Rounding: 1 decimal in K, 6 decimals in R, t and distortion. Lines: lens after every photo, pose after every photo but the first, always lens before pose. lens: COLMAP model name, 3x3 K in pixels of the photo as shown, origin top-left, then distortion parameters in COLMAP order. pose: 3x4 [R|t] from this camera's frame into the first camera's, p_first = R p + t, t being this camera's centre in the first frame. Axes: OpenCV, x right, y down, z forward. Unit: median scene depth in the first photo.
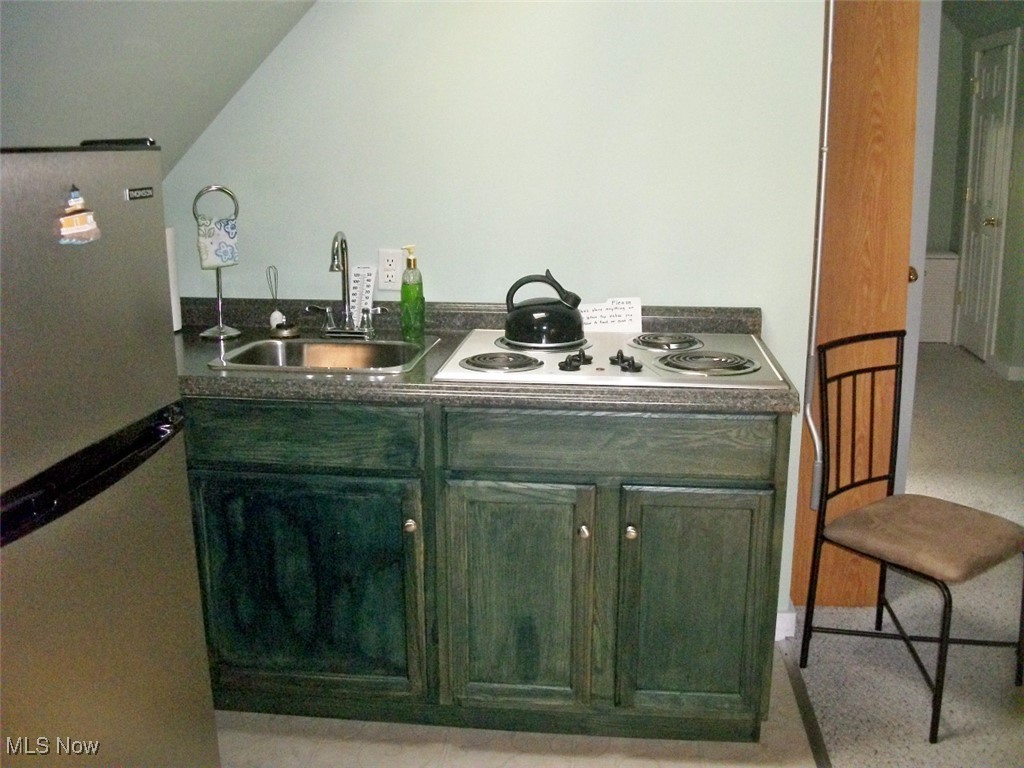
lens RADIAL K [[957.9, 0, 512.0], [0, 957.9, 384.0], [0, 0, 1]] dist [-0.079515, -0.003562]
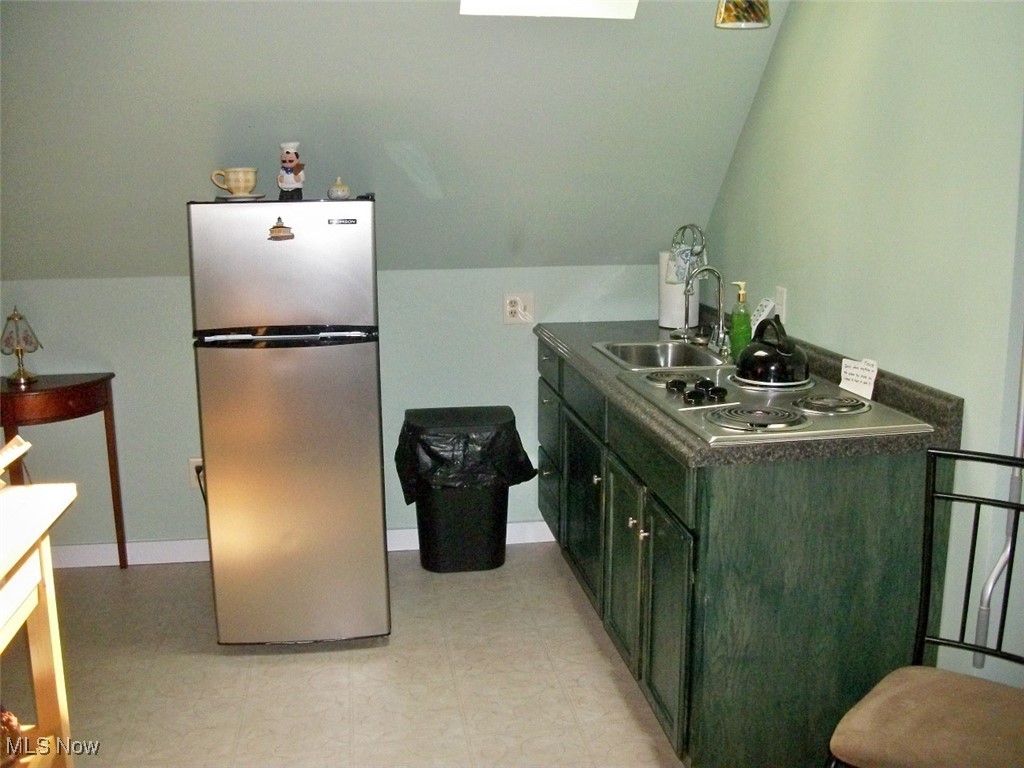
lens RADIAL K [[957.9, 0, 512.0], [0, 957.9, 384.0], [0, 0, 1]] dist [-0.079515, -0.003562]
pose [[0.249770, 0.191206, -0.949239, 0.946697], [-0.225892, 0.964767, 0.134895, -0.115457], [0.941588, 0.180733, 0.284162, 0.407706]]
